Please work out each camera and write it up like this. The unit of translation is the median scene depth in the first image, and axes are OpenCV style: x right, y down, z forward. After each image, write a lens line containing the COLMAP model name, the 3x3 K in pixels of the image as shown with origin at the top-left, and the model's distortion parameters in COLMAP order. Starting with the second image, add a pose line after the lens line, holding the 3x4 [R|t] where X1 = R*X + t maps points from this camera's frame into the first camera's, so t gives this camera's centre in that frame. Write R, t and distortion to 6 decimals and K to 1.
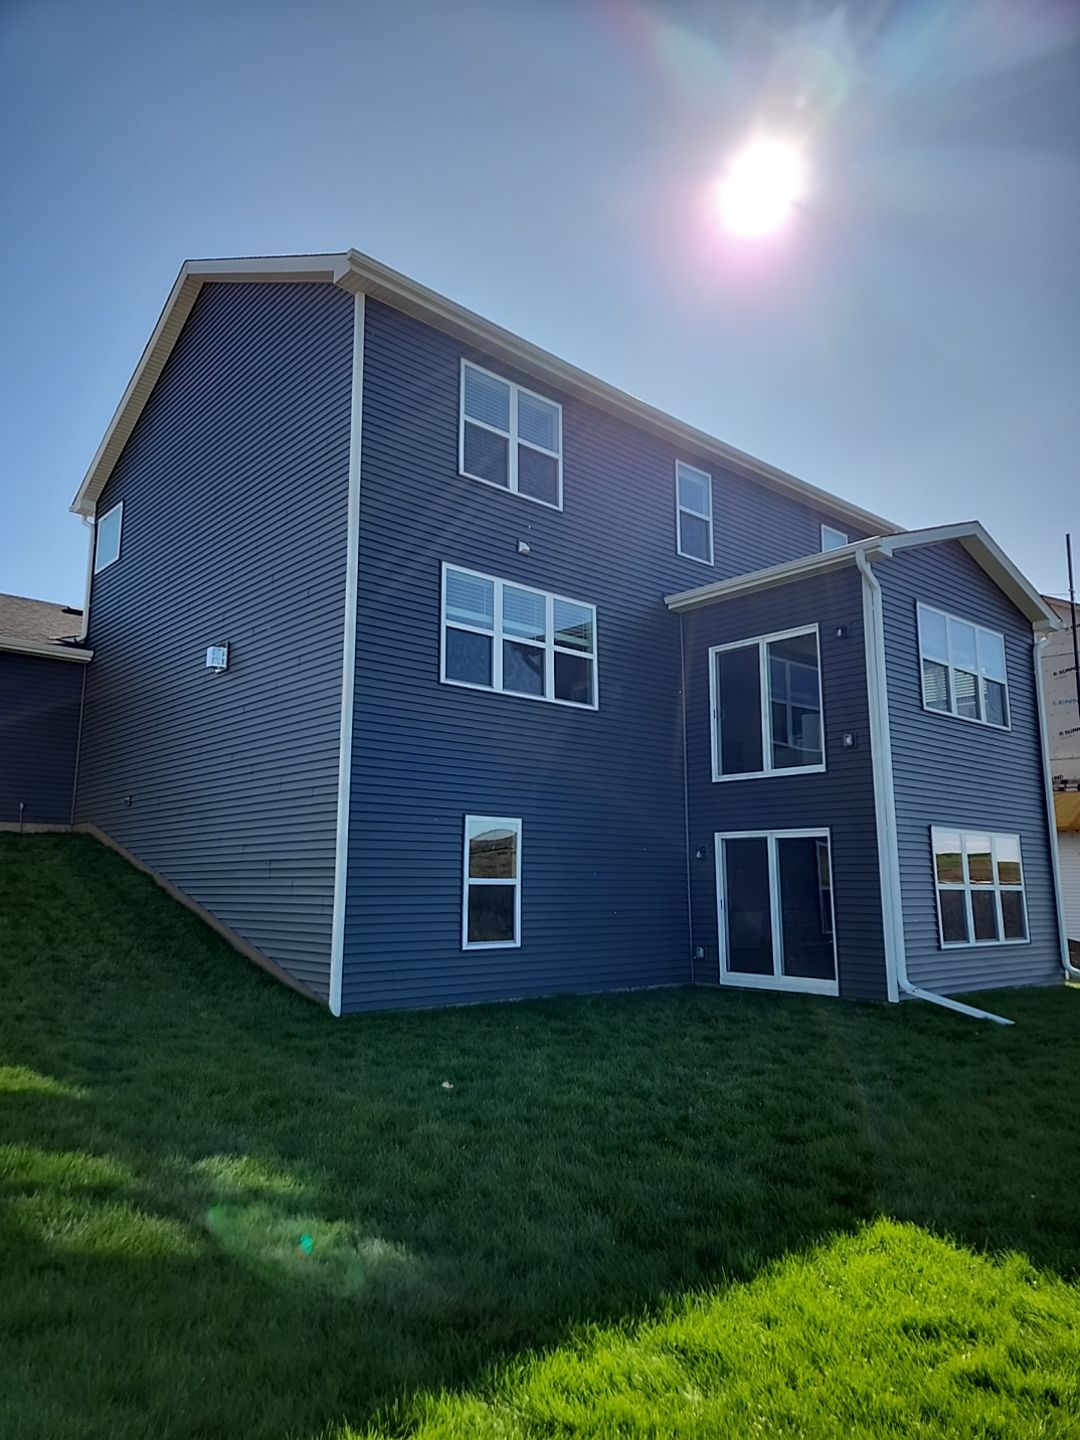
lens RADIAL K [[961.5, 0, 540.0], [0, 961.5, 713.2], [0, 0, 1]] dist [0.034079, -0.003670]
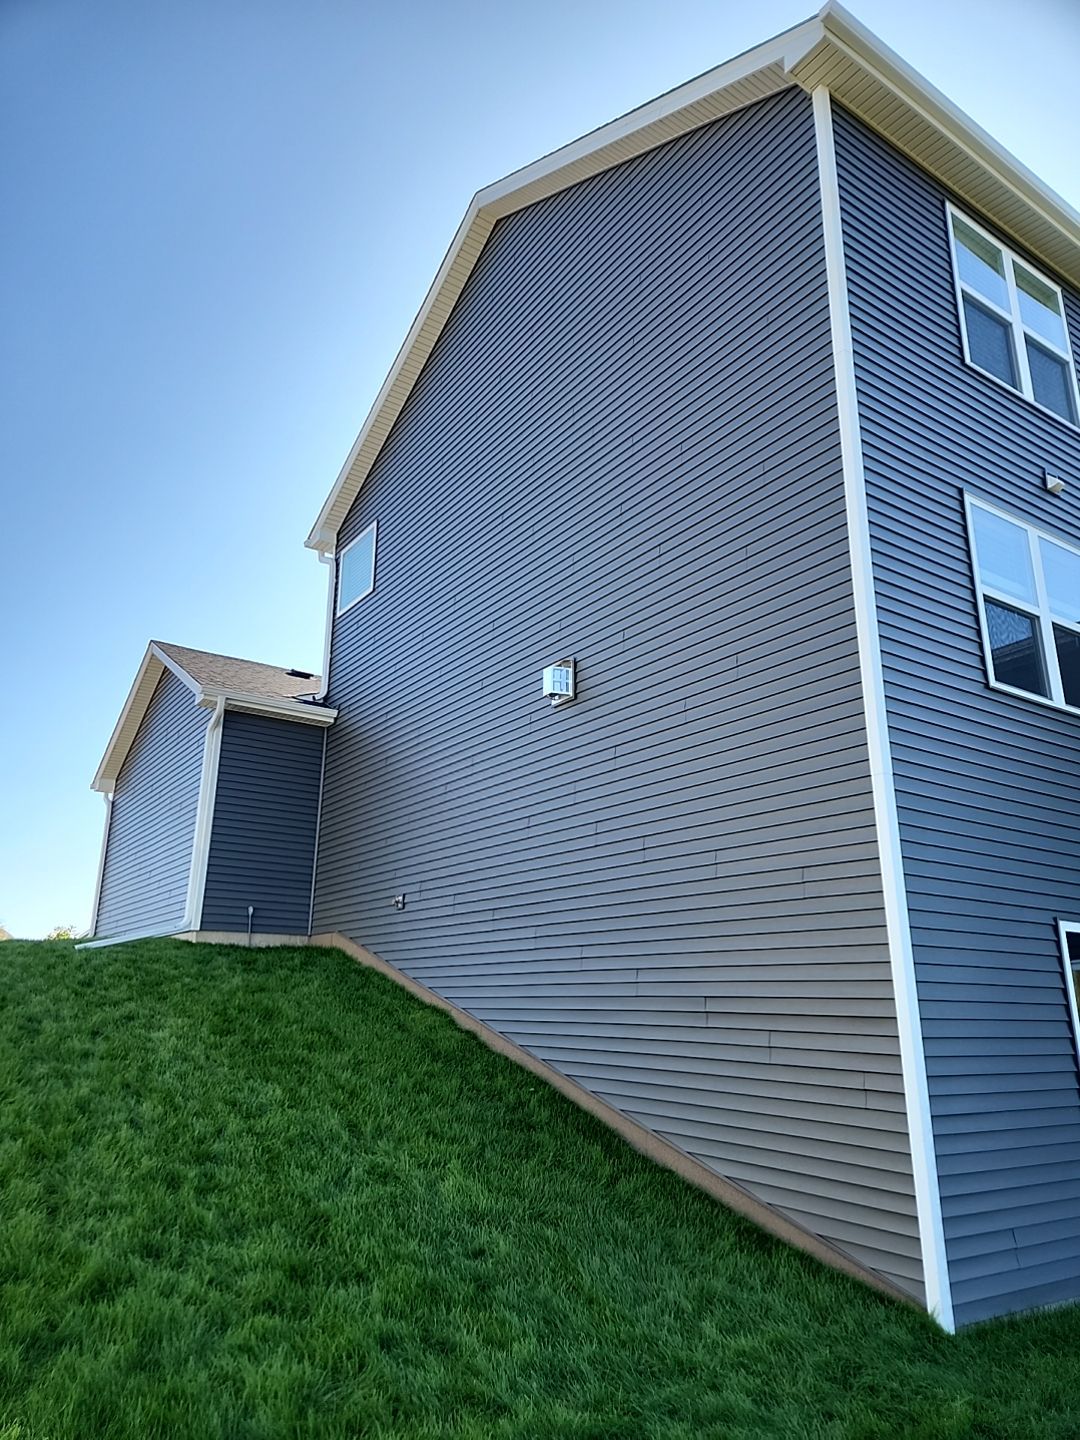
lens RADIAL K [[961.5, 0, 536.6], [0, 961.5, 722.2], [0, 0, 1]] dist [0.034079, -0.003670]
pose [[0.990189, -0.024841, -0.137511, -0.231252], [0.009246, 0.993562, -0.112907, 0.041033], [0.139430, 0.110528, 0.984044, 0.307226]]
